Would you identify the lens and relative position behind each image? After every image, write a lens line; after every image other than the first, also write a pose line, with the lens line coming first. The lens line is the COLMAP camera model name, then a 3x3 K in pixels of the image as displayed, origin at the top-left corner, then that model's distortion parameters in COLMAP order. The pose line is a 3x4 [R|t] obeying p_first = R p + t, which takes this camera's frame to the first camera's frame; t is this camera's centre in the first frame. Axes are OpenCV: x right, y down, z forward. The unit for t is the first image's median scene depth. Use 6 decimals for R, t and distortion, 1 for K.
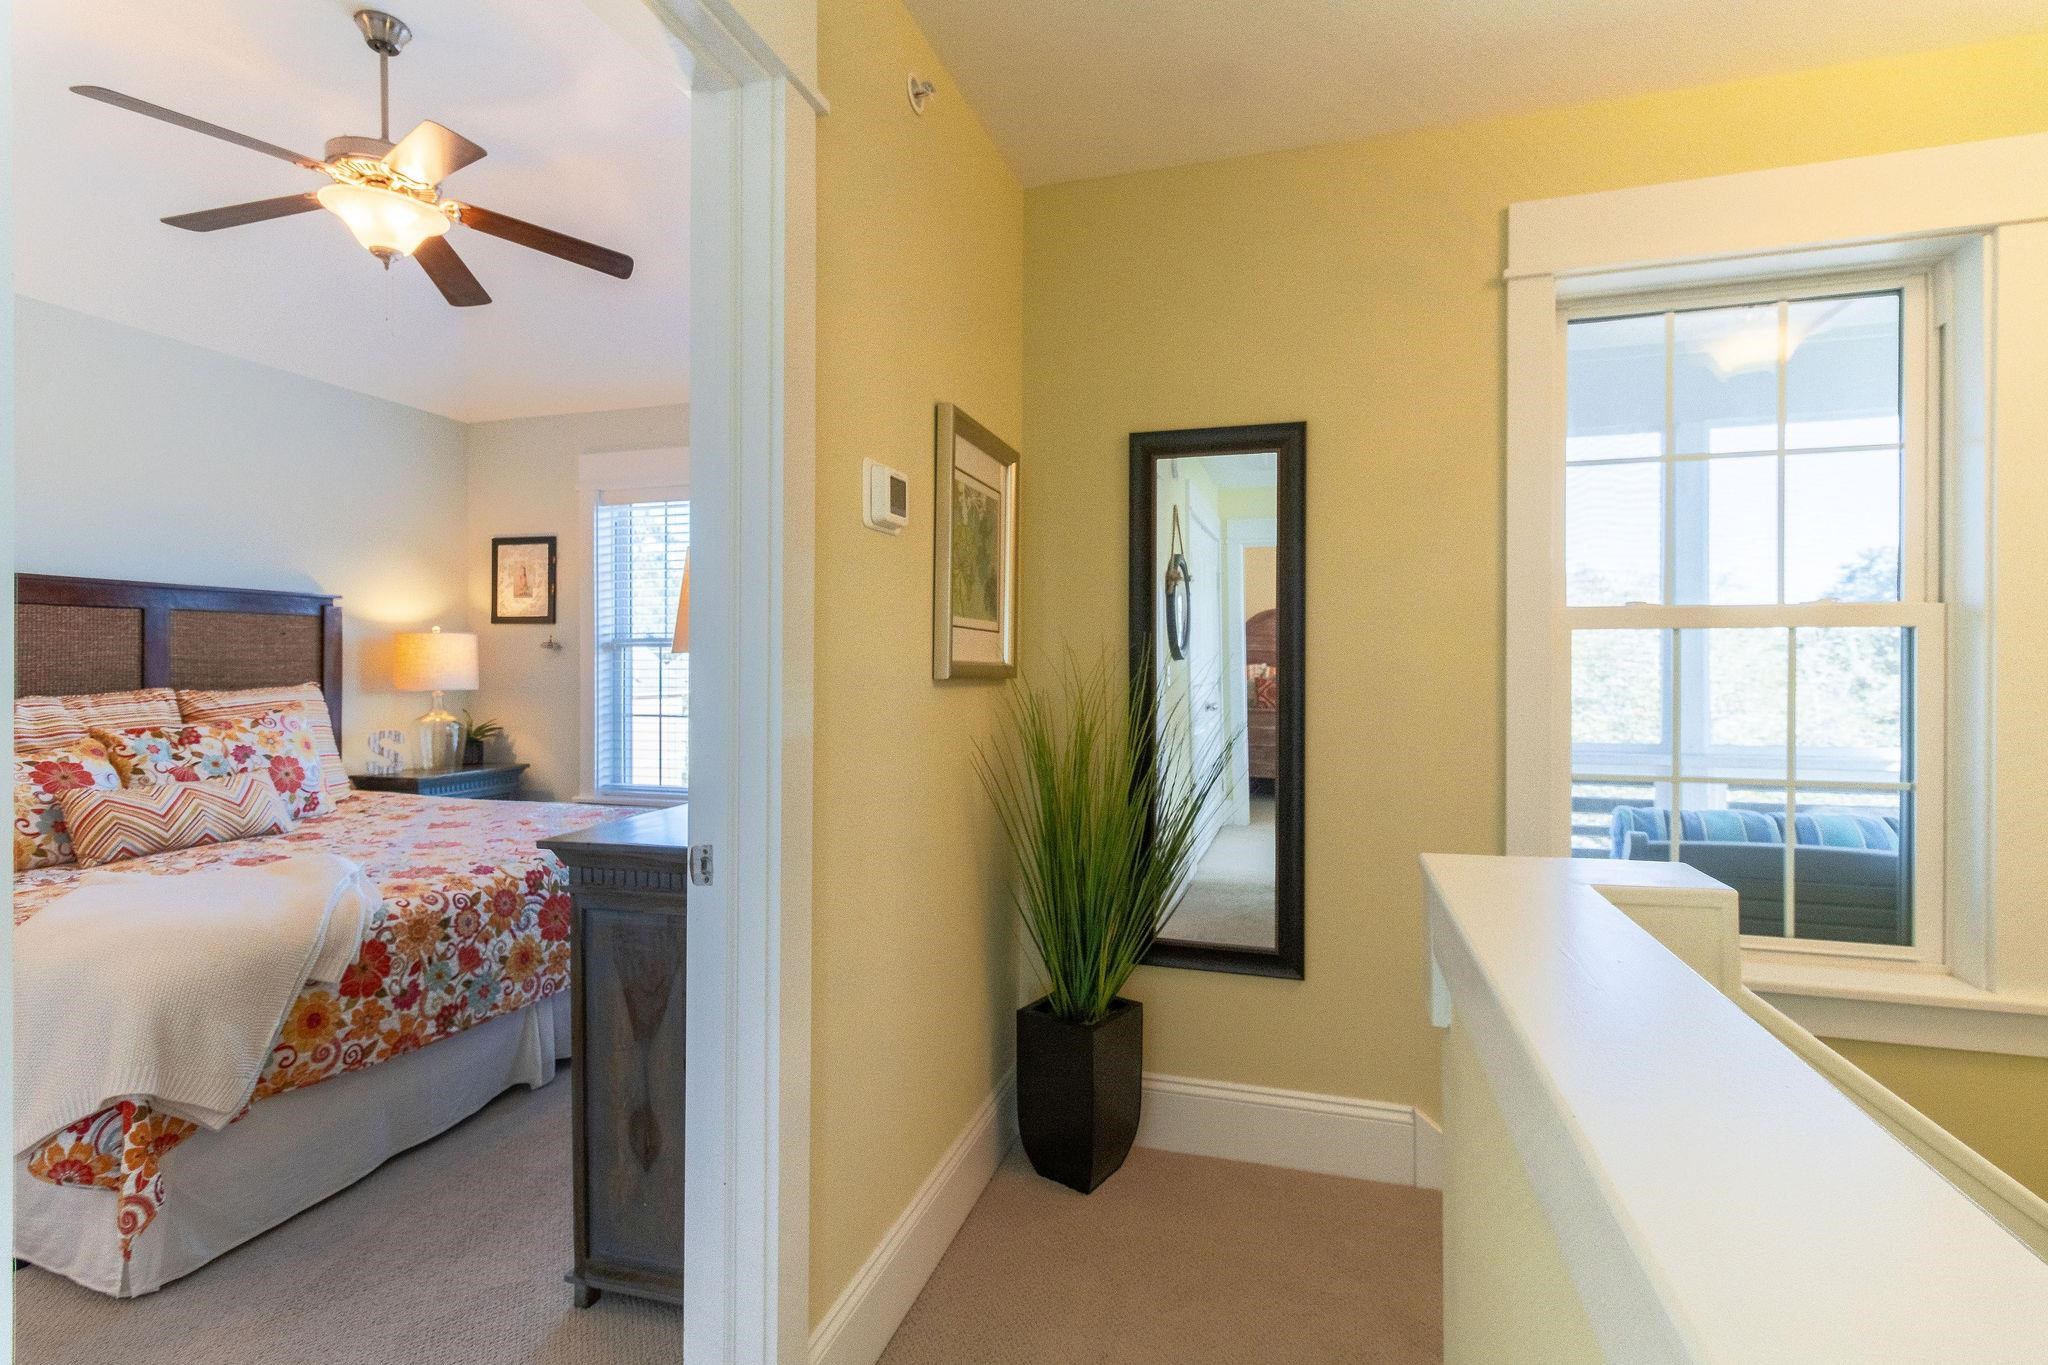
lens RADIAL K [[963.1, 0, 1020.0], [0, 963.1, 645.2], [0, 0, 1]] dist [0.004207, 0.001743]
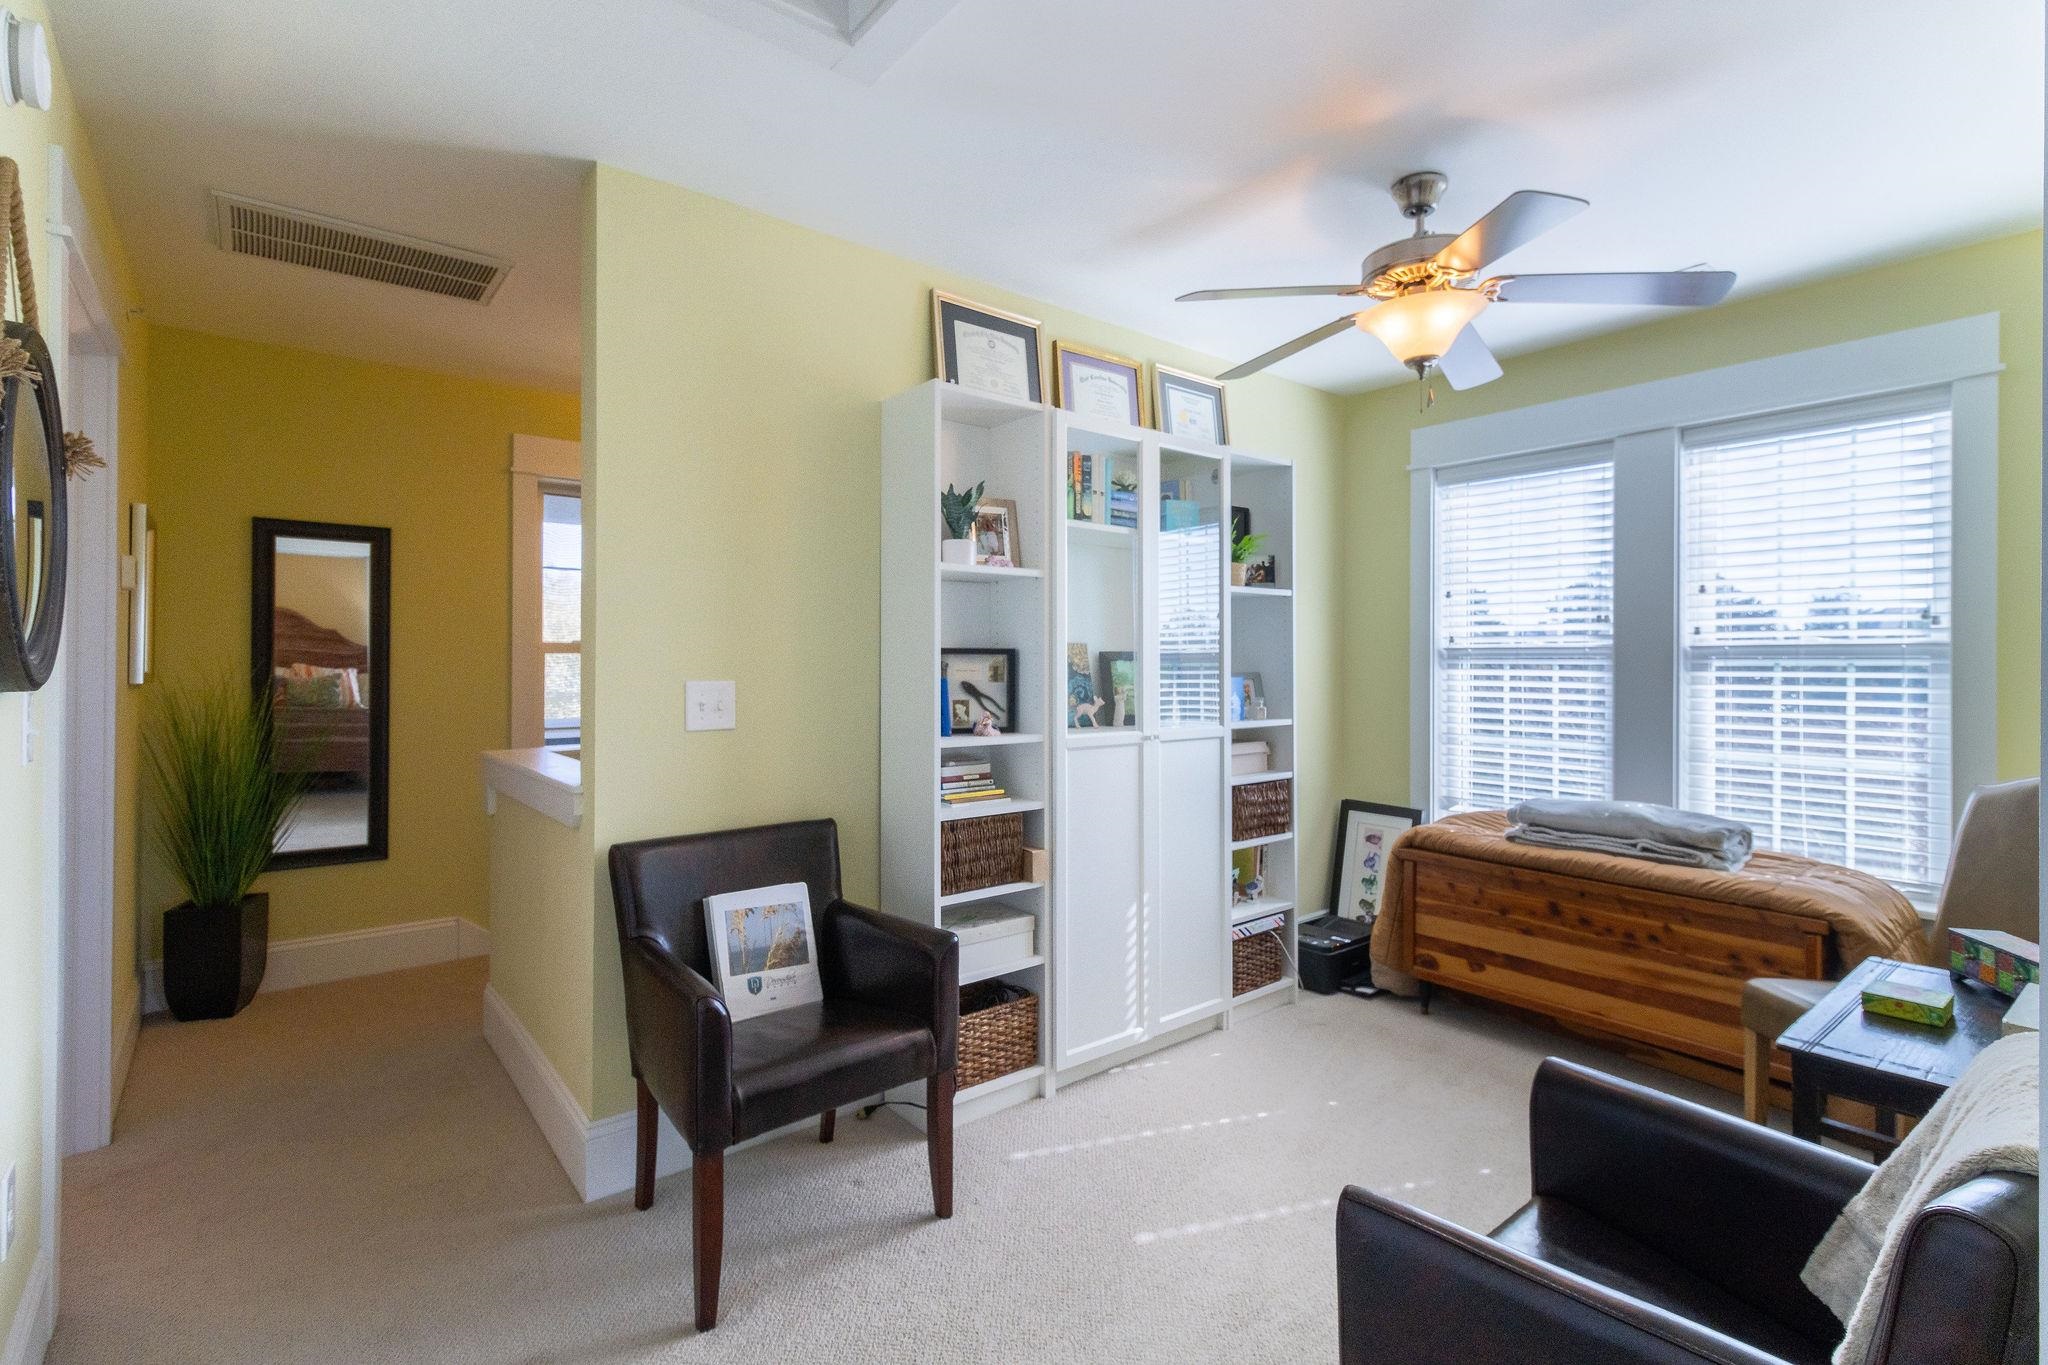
lens RADIAL K [[963.1, 0, 1039.8], [0, 963.1, 668.7], [0, 0, 1]] dist [0.004207, 0.001743]
pose [[0.566384, 0.001011, 0.824141, -0.452380], [-0.006335, 0.999975, 0.003127, 0.001707], [-0.824117, -0.006992, 0.566376, -0.895063]]
